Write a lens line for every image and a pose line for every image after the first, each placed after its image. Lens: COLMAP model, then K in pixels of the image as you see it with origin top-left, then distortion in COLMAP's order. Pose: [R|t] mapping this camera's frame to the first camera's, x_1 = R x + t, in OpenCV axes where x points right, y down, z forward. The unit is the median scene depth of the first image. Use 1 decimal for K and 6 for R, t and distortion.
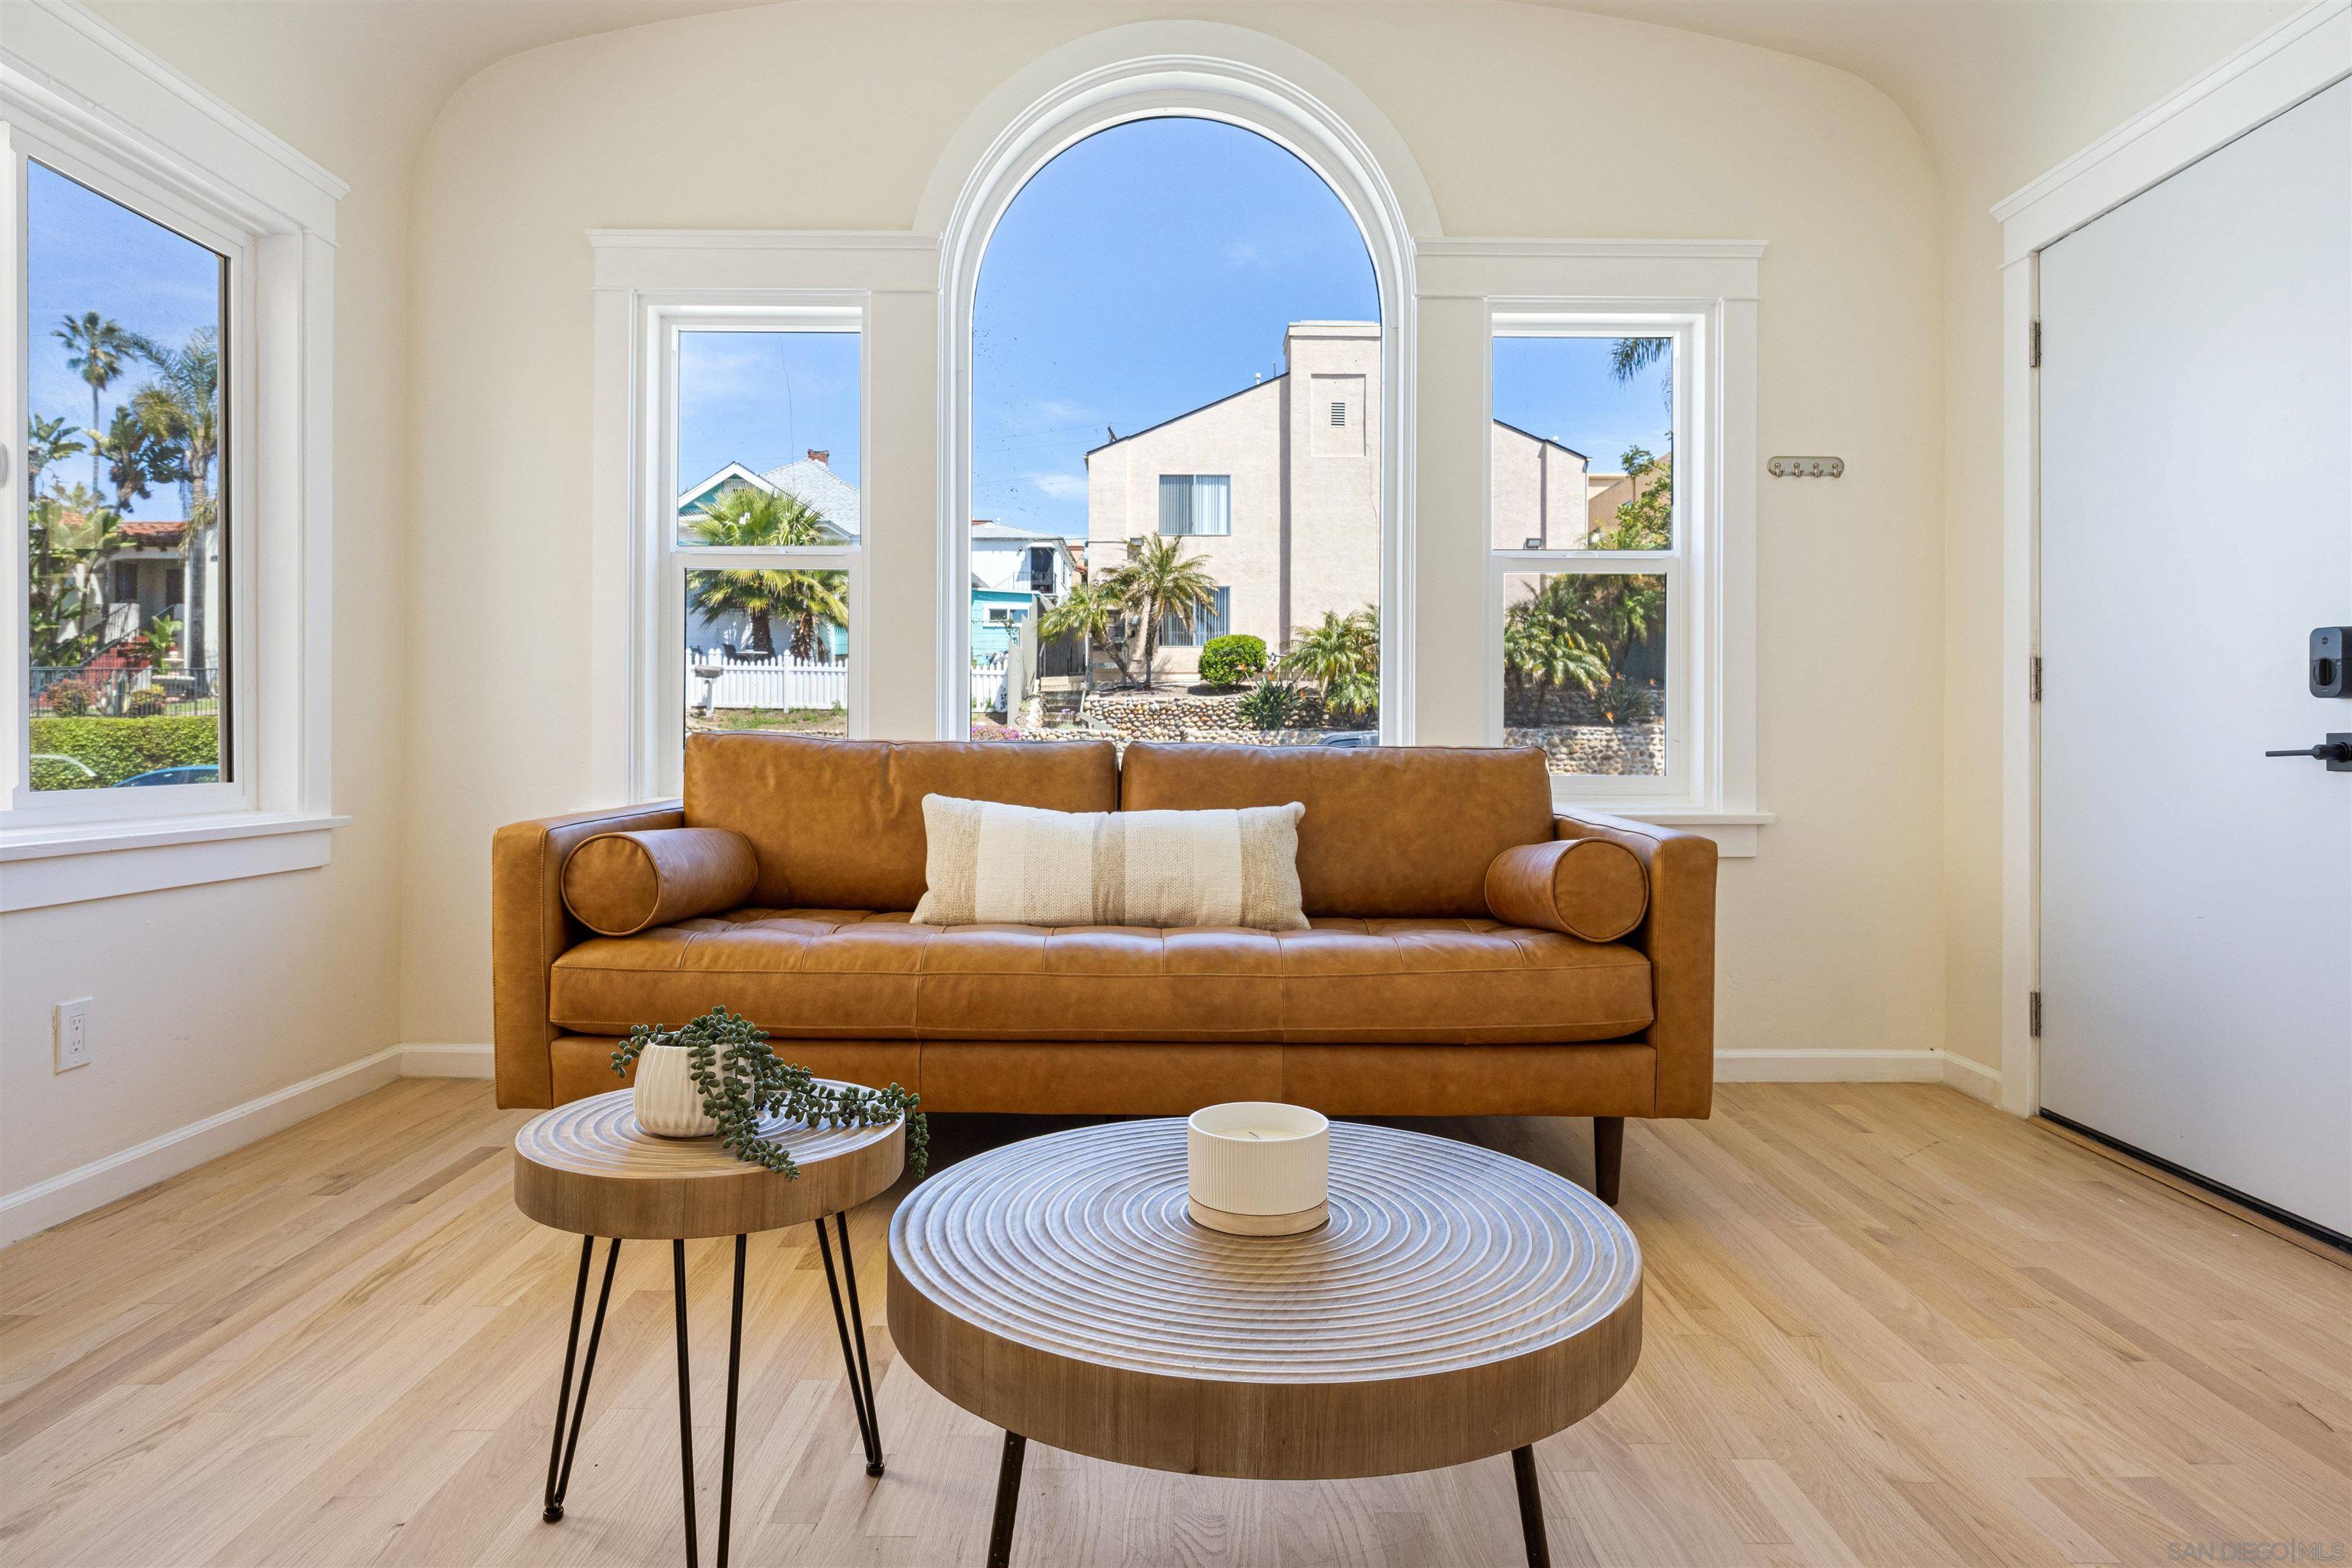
lens RADIAL K [[1360.1, 0, 1184.0], [0, 1360.1, 745.9], [0, 0, 1]] dist [0.000791, -0.002683]
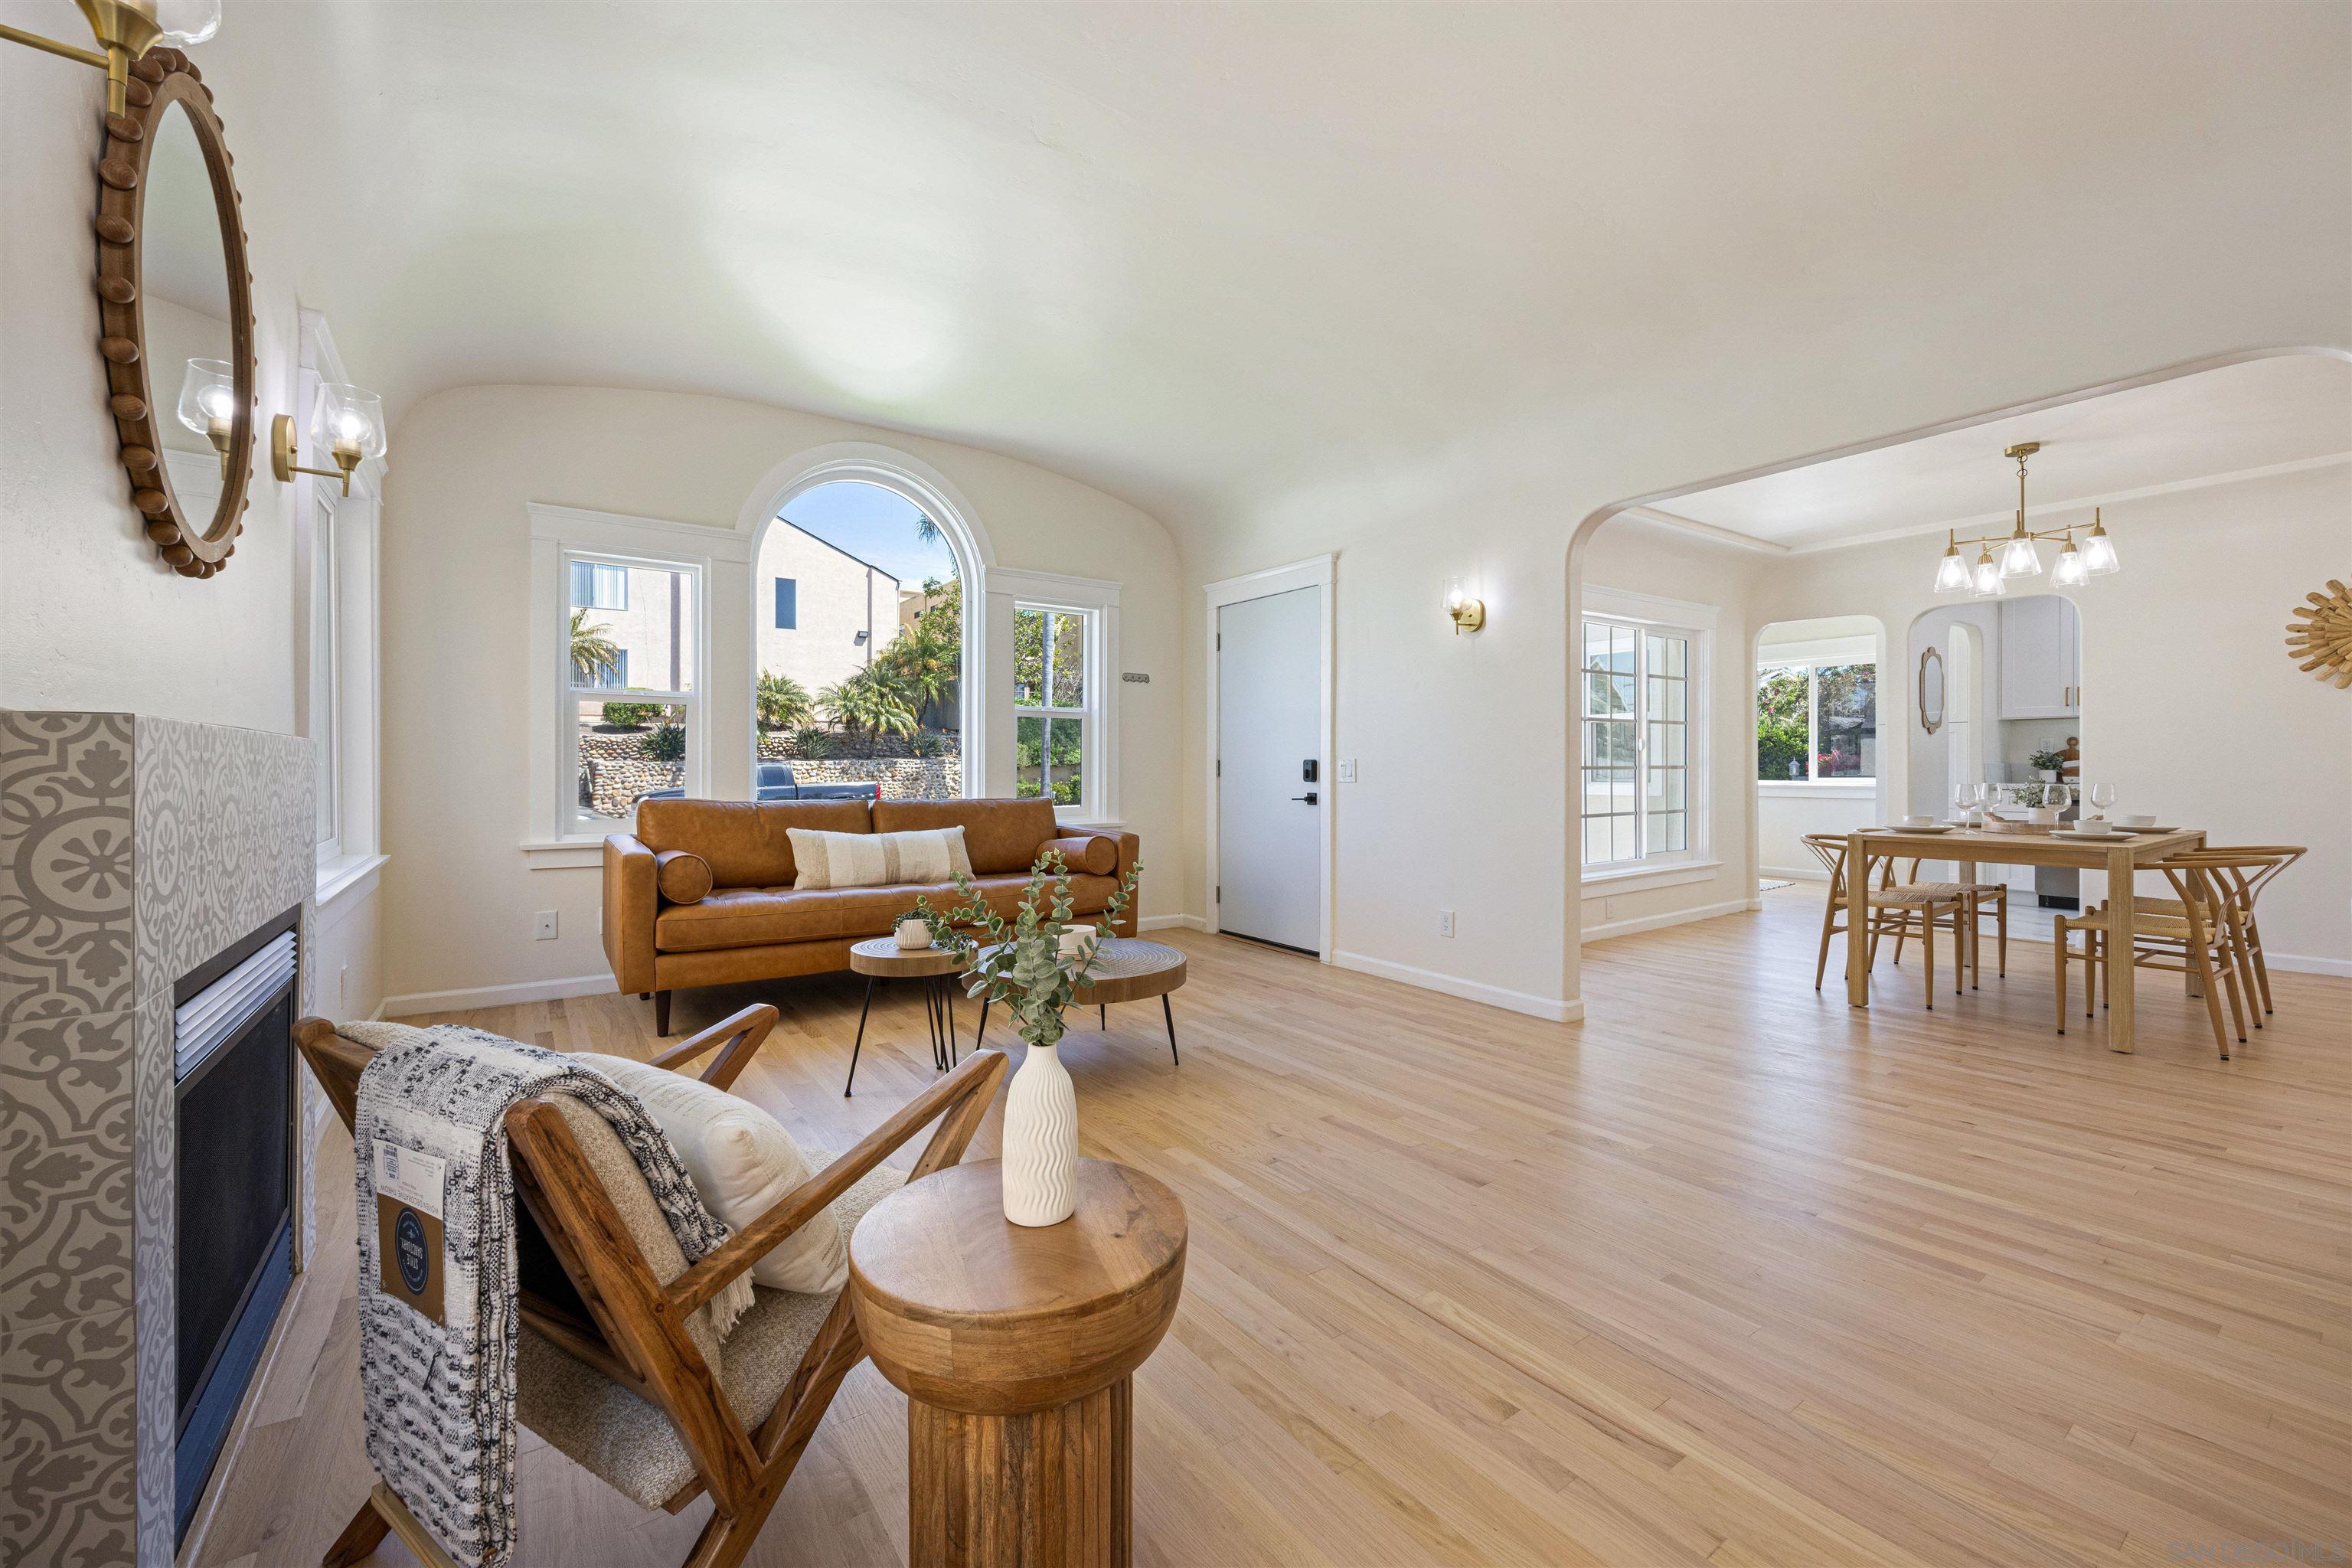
lens RADIAL K [[944.5, 0, 1183.6], [0, 944.5, 774.7], [0, 0, 1]] dist [-0.002553, -0.000591]
pose [[0.821227, -0.006726, 0.570562, -0.050023], [0.001835, 0.999956, 0.009146, -0.005581], [-0.570598, -0.006464, 0.821204, -0.049481]]
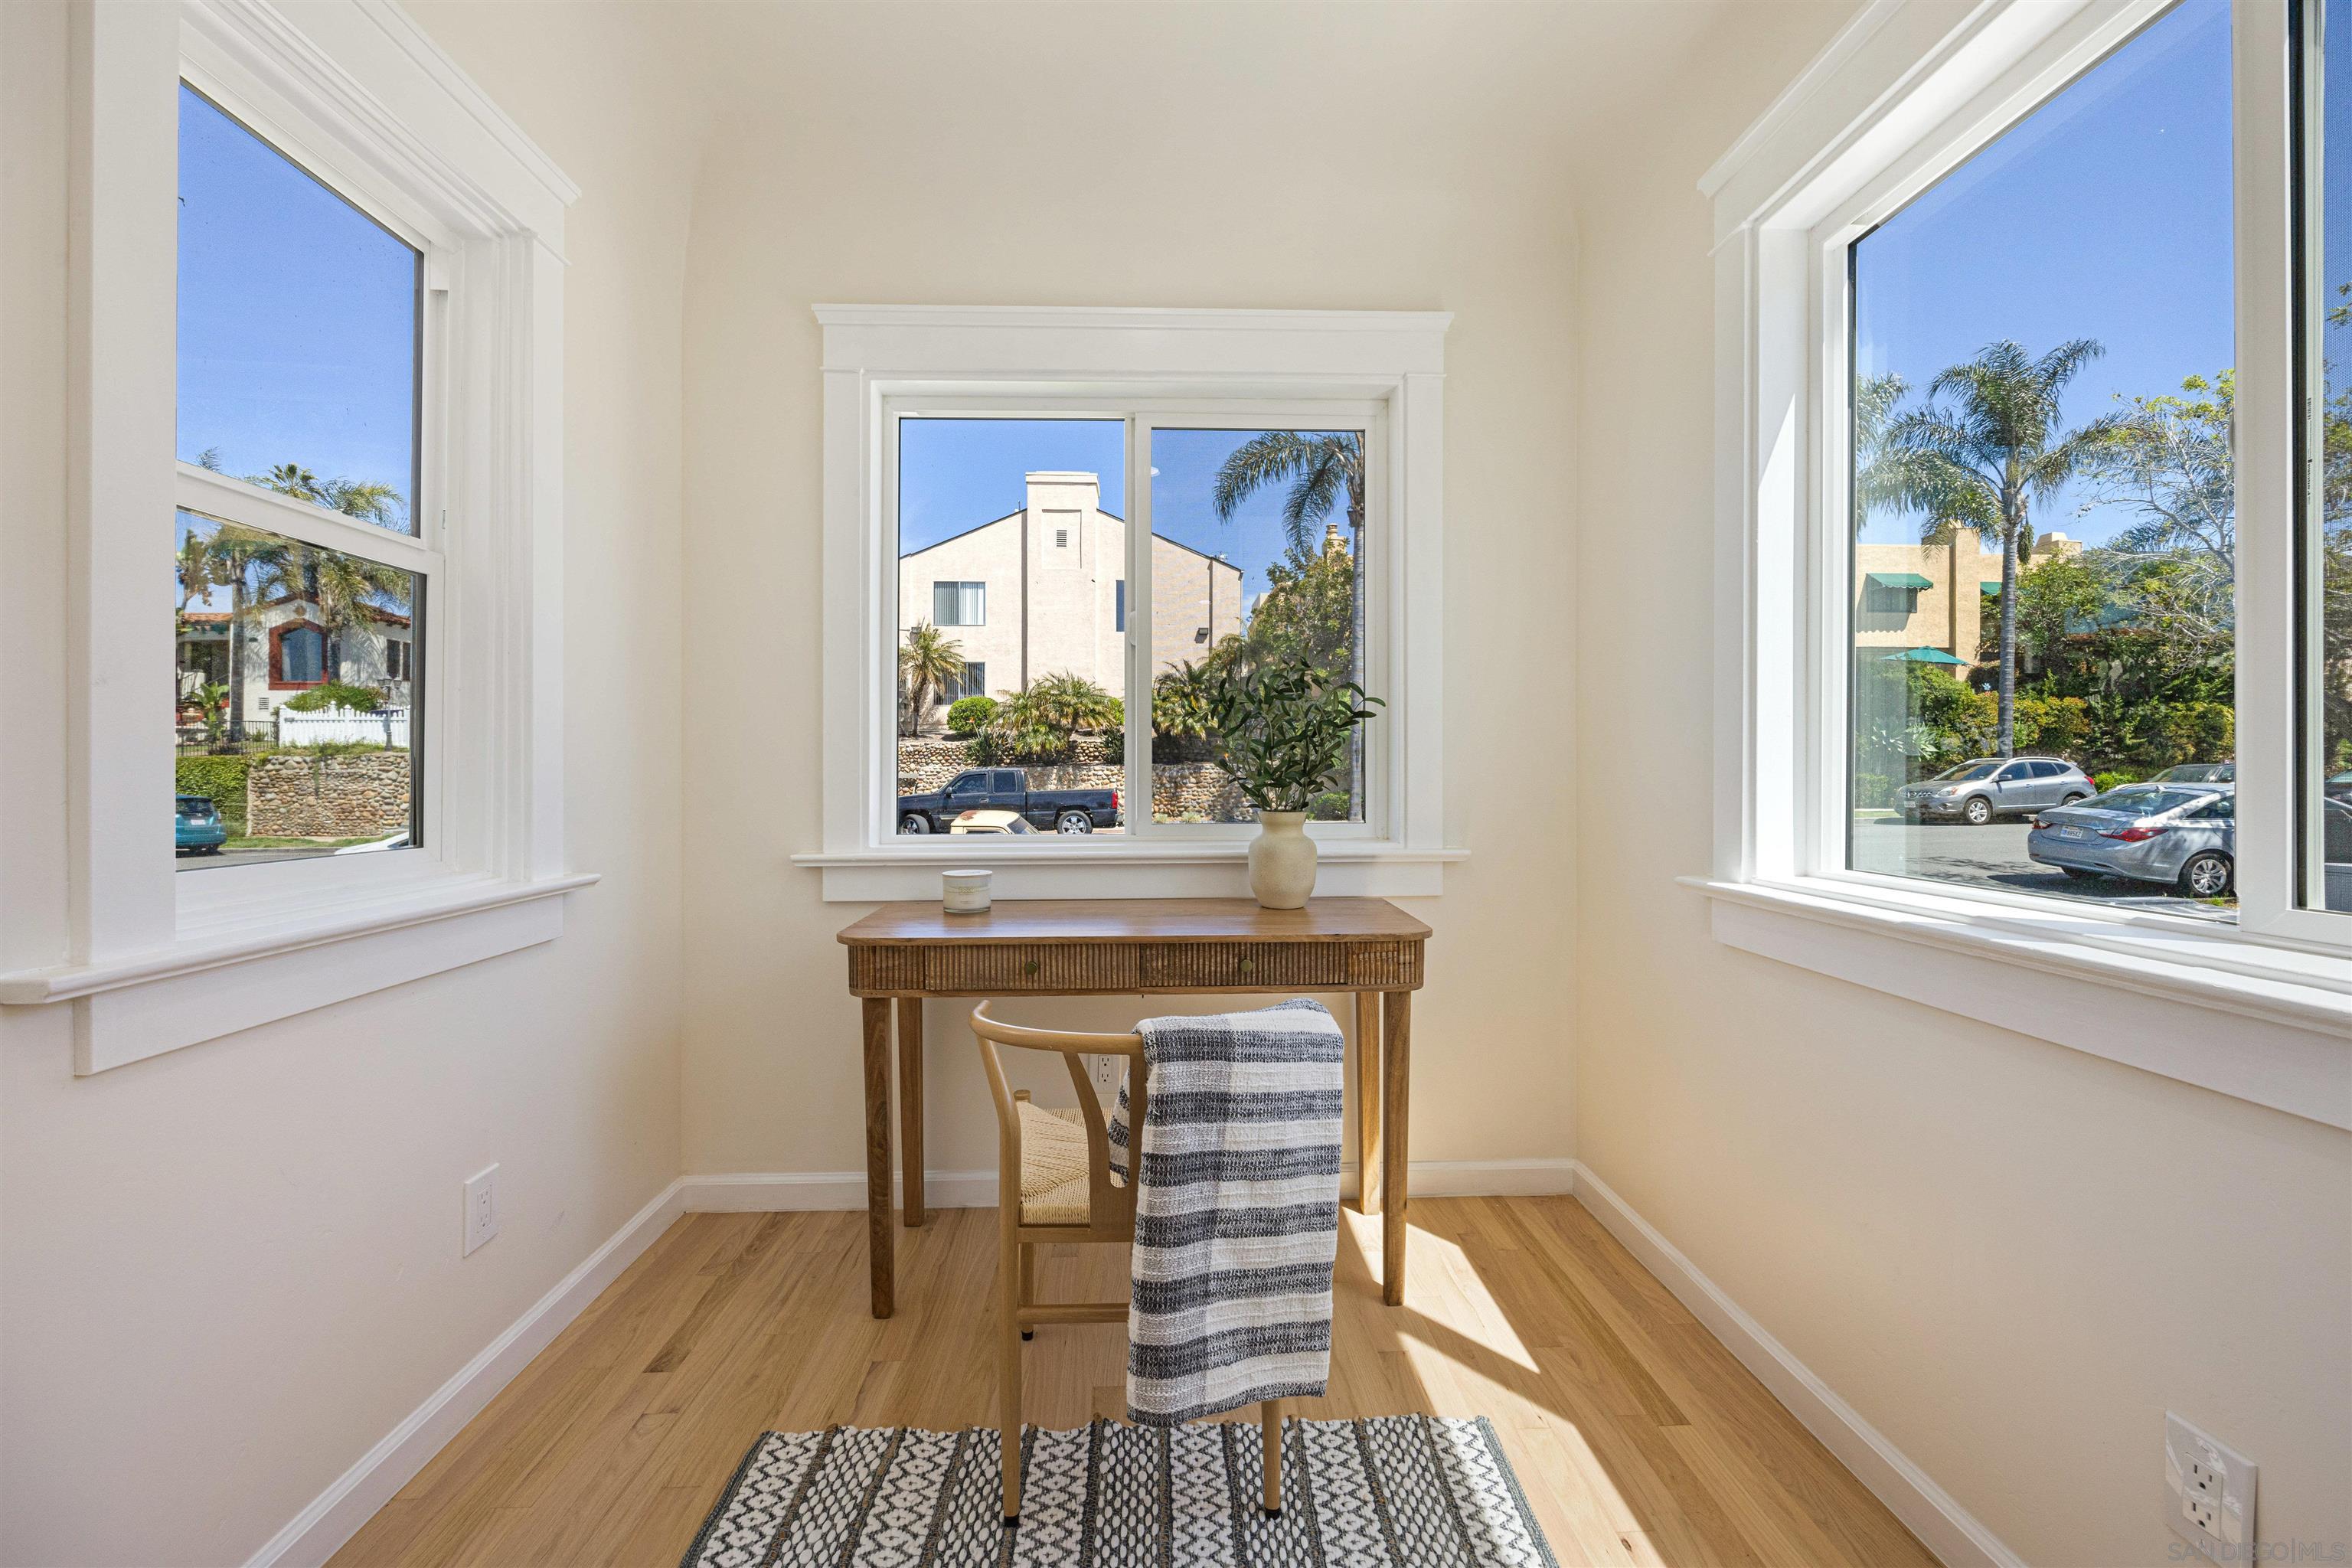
lens RADIAL K [[944.5, 0, 1161.9], [0, 944.5, 767.0], [0, 0, 1]] dist [-0.002553, -0.000591]
pose [[0.999814, 0.000174, 0.019271, 0.220141], [-0.000079, 0.999988, -0.004918, -0.006046], [-0.019271, 0.004915, 0.999802, 0.037671]]
